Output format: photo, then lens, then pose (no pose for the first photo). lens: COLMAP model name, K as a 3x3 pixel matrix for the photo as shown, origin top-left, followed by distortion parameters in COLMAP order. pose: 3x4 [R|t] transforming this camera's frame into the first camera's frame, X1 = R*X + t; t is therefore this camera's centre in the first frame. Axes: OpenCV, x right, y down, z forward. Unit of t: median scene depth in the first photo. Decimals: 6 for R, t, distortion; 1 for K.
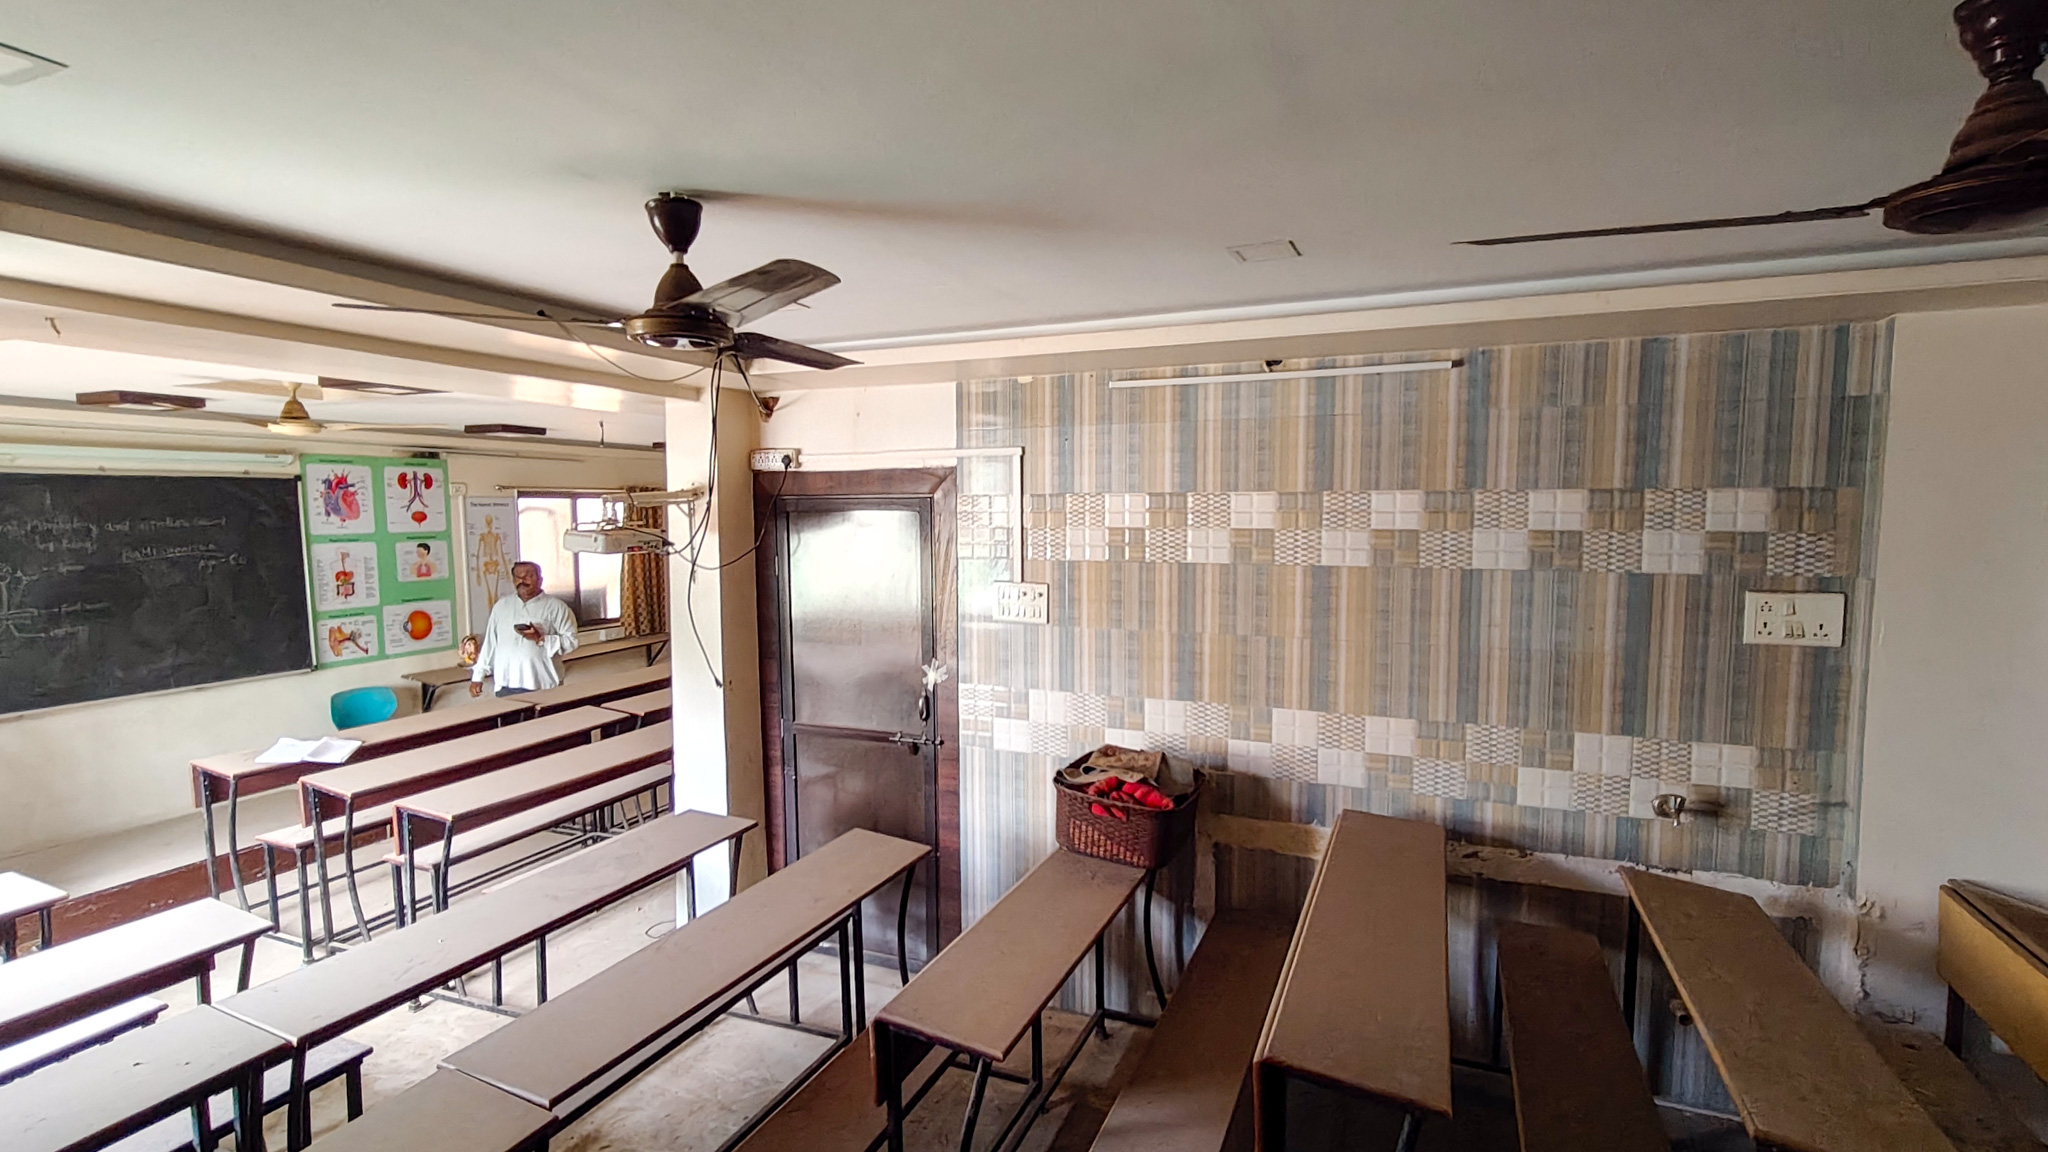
lens RADIAL K [[955.6, 0, 1023.1], [0, 955.6, 577.6], [0, 0, 1]] dist [0.008489, -0.001534]
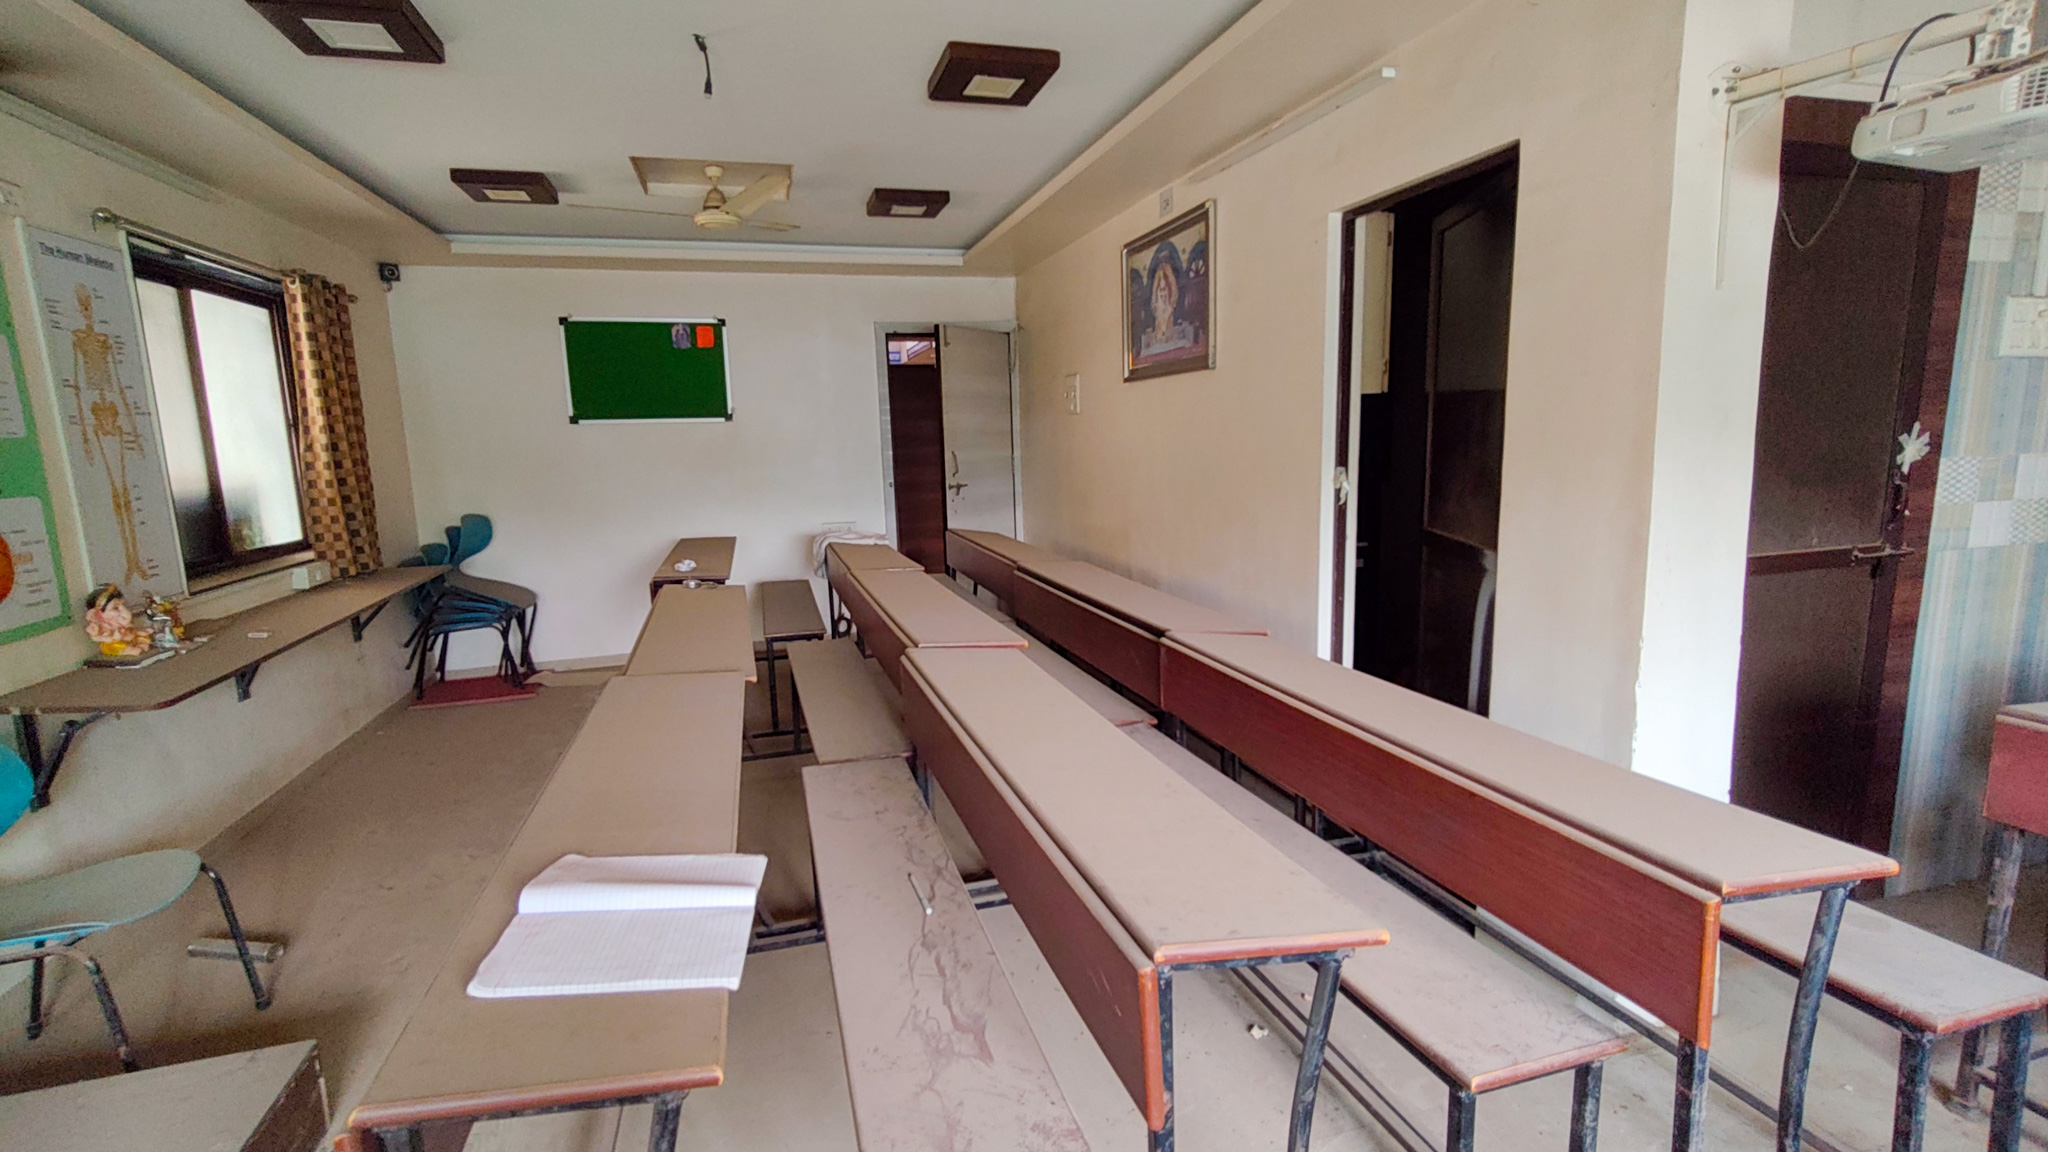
lens RADIAL K [[955.6, 0, 1025.7], [0, 955.6, 575.9], [0, 0, 1]] dist [0.008489, -0.001534]
pose [[0.785870, -0.114309, 0.607736, -0.551476], [0.070628, 0.992927, 0.095429, 0.047378], [-0.614346, -0.032071, 0.788385, 0.484844]]
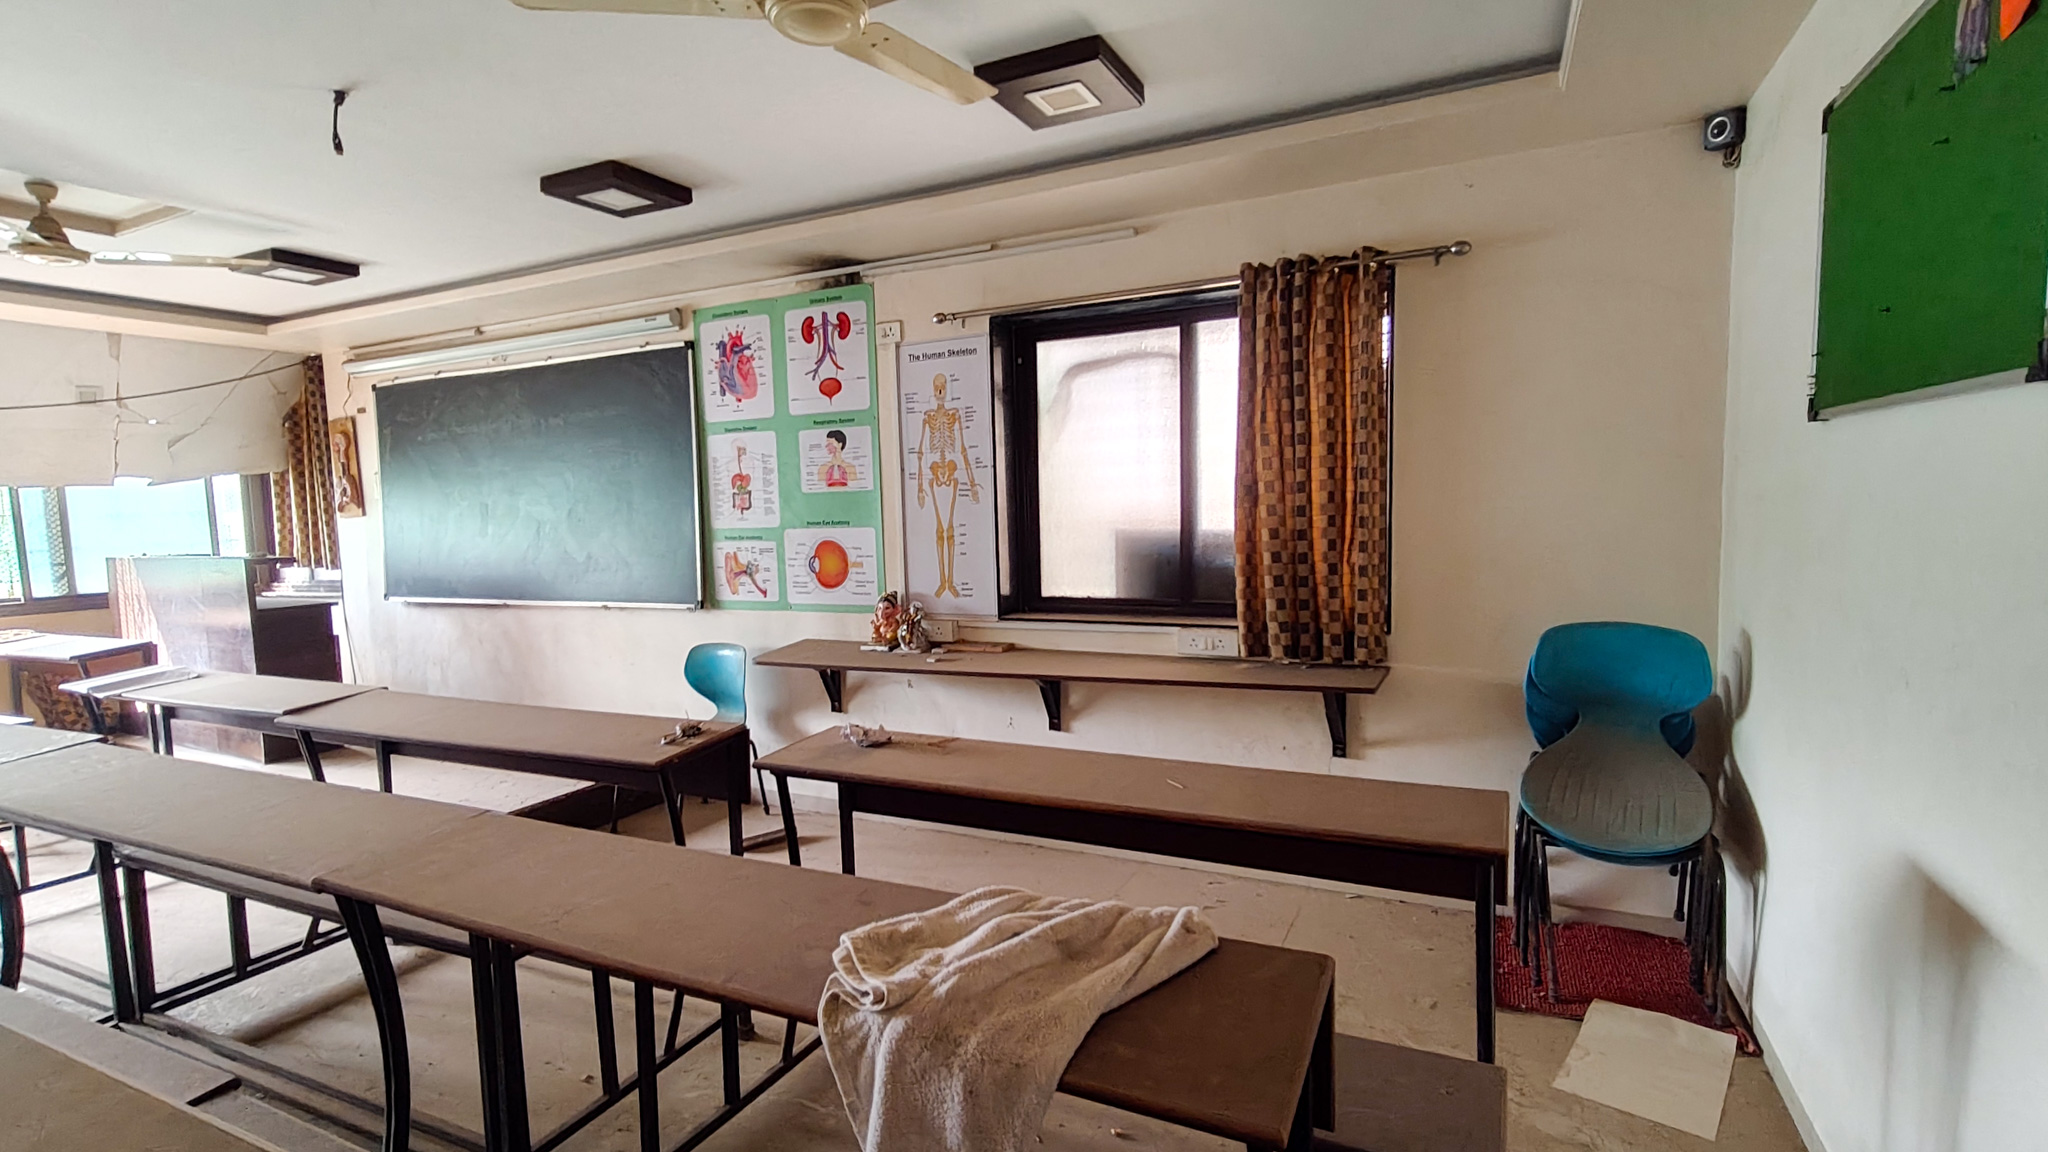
lens RADIAL K [[955.6, 0, 1021.8], [0, 955.6, 579.9], [0, 0, 1]] dist [0.008489, -0.001534]
pose [[-0.074142, 0.088114, -0.993347, -0.025718], [-0.043492, 0.994855, 0.091494, -0.002546], [0.996299, 0.049986, -0.069928, 1.183726]]
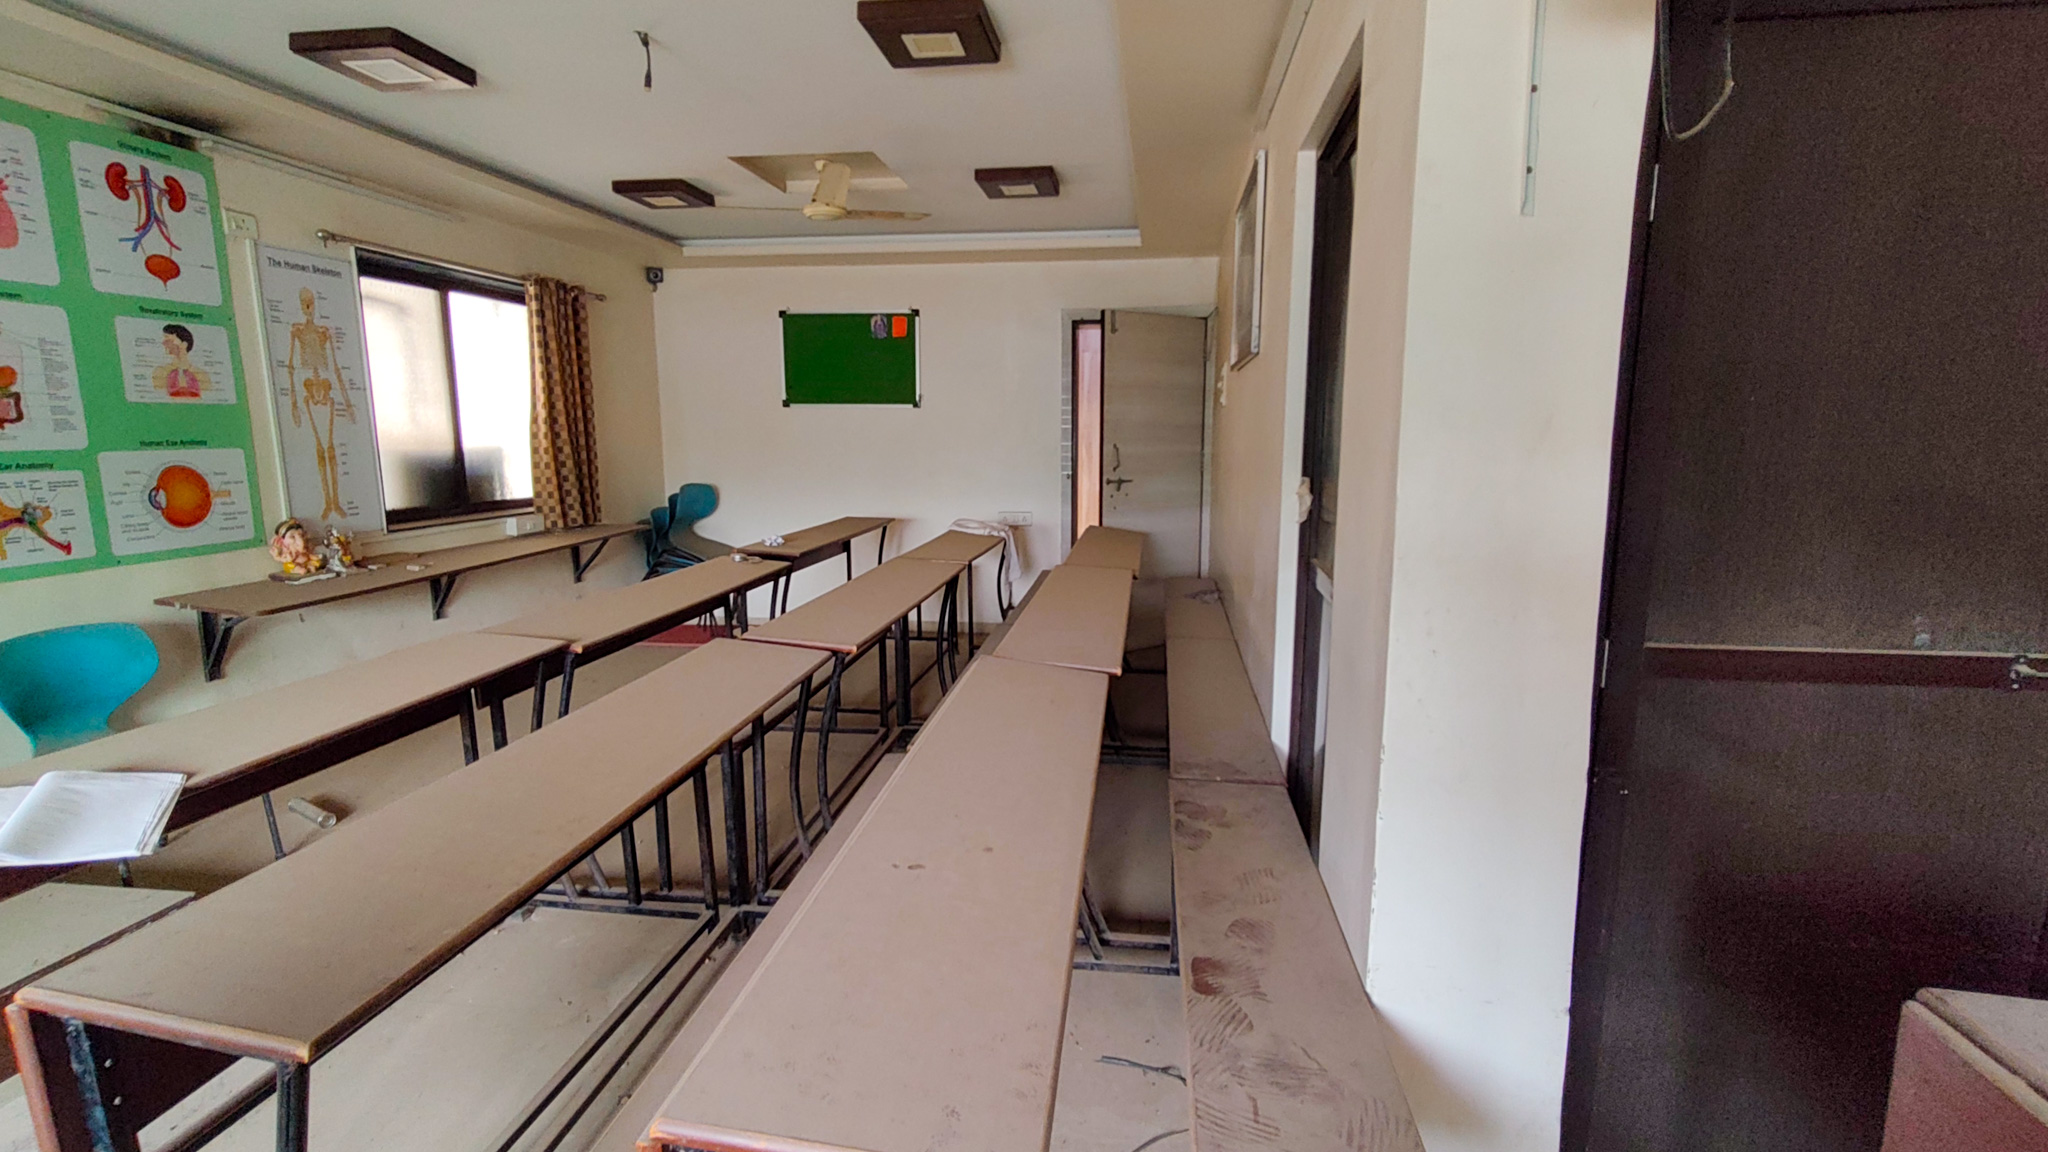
lens RADIAL K [[955.6, 0, 1024.2], [0, 955.6, 578.3], [0, 0, 1]] dist [0.008489, -0.001534]
pose [[0.971170, -0.034131, 0.235932, -0.336274], [0.013992, 0.996152, 0.086513, 0.055529], [-0.237977, -0.080718, 0.967911, 0.428411]]
